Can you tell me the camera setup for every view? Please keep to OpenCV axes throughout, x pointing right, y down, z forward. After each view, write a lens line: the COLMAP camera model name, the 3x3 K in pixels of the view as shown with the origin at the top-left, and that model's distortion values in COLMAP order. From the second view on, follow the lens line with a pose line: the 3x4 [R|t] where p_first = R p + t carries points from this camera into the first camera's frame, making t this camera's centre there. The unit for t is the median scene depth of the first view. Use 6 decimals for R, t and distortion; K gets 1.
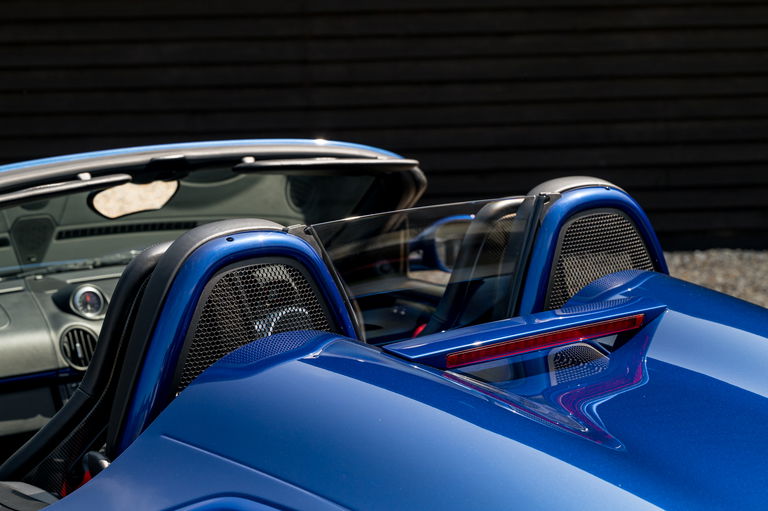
lens RADIAL K [[1590.1, 0, 358.7], [0, 1590.1, 251.0], [0, 0, 1]] dist [-0.002845, 0.000000]
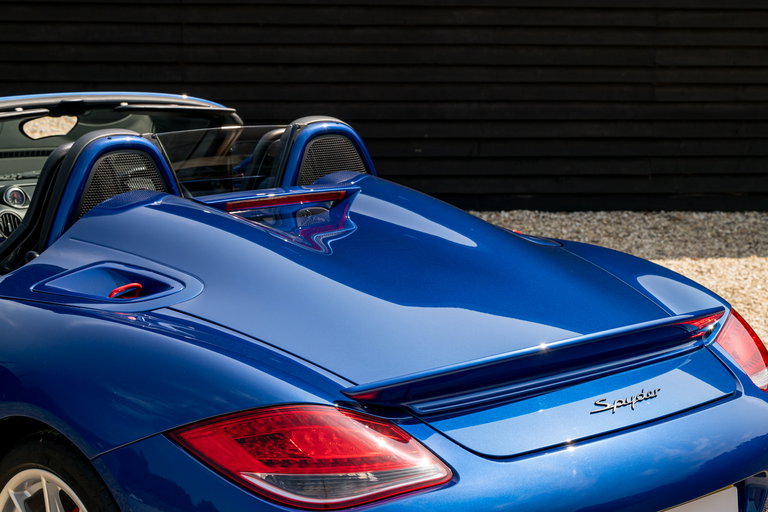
lens RADIAL K [[1590.1, 0, 381.1], [0, 1590.1, 261.8], [0, 0, 1]] dist [-0.002845, 0.000000]
pose [[0.996312, 0.020882, 0.083227, 0.052053], [-0.022057, 0.999669, 0.013216, 0.066891], [-0.082923, -0.015003, 0.996443, -0.542180]]
